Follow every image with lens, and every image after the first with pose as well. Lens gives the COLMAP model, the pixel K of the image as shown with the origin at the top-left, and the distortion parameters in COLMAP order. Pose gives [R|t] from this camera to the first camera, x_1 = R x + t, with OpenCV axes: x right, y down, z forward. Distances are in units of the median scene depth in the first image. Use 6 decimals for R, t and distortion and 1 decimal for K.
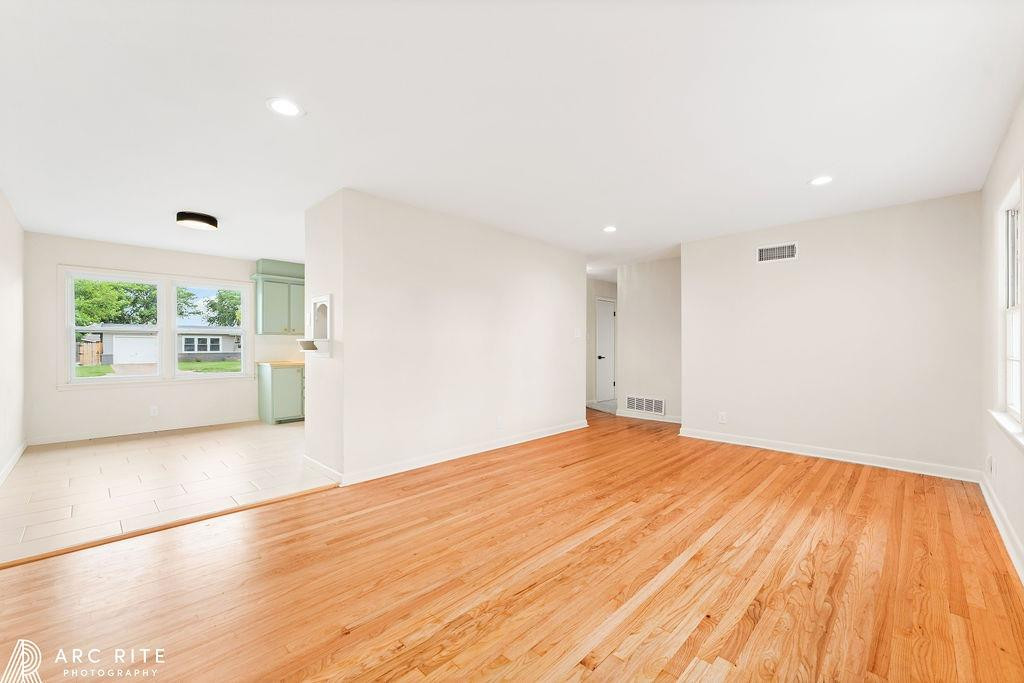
lens RADIAL K [[414.0, 0, 510.3], [0, 414.0, 346.3], [0, 0, 1]] dist [0.000963, 0.002042]
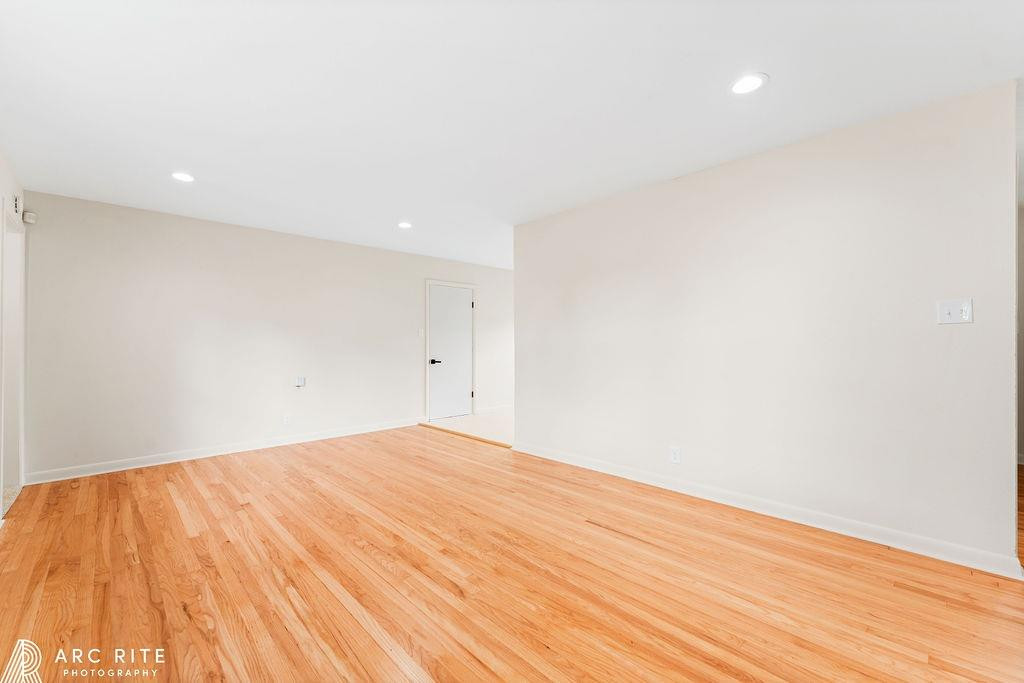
lens RADIAL K [[414.0, 0, 496.5], [0, 414.0, 353.4], [0, 0, 1]] dist [0.000963, 0.002042]
pose [[-0.038413, 0.020625, -0.999049, 0.864917], [-0.000203, 0.999787, 0.020648, -0.000096], [0.999262, 0.000995, -0.038400, 0.930847]]
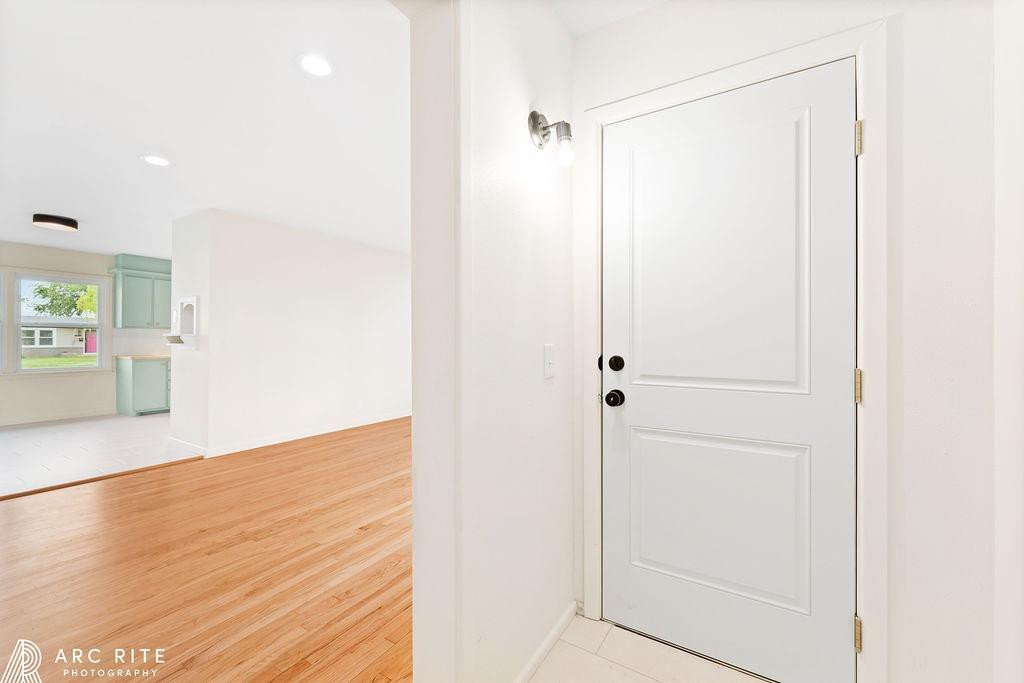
lens RADIAL K [[414.0, 0, 504.9], [0, 414.0, 339.8], [0, 0, 1]] dist [0.000963, 0.002042]
pose [[0.975994, 0.005593, 0.217725, 0.155353], [-0.004678, 0.999978, -0.004717, -0.000041], [-0.217746, 0.003585, 0.975999, -0.321703]]
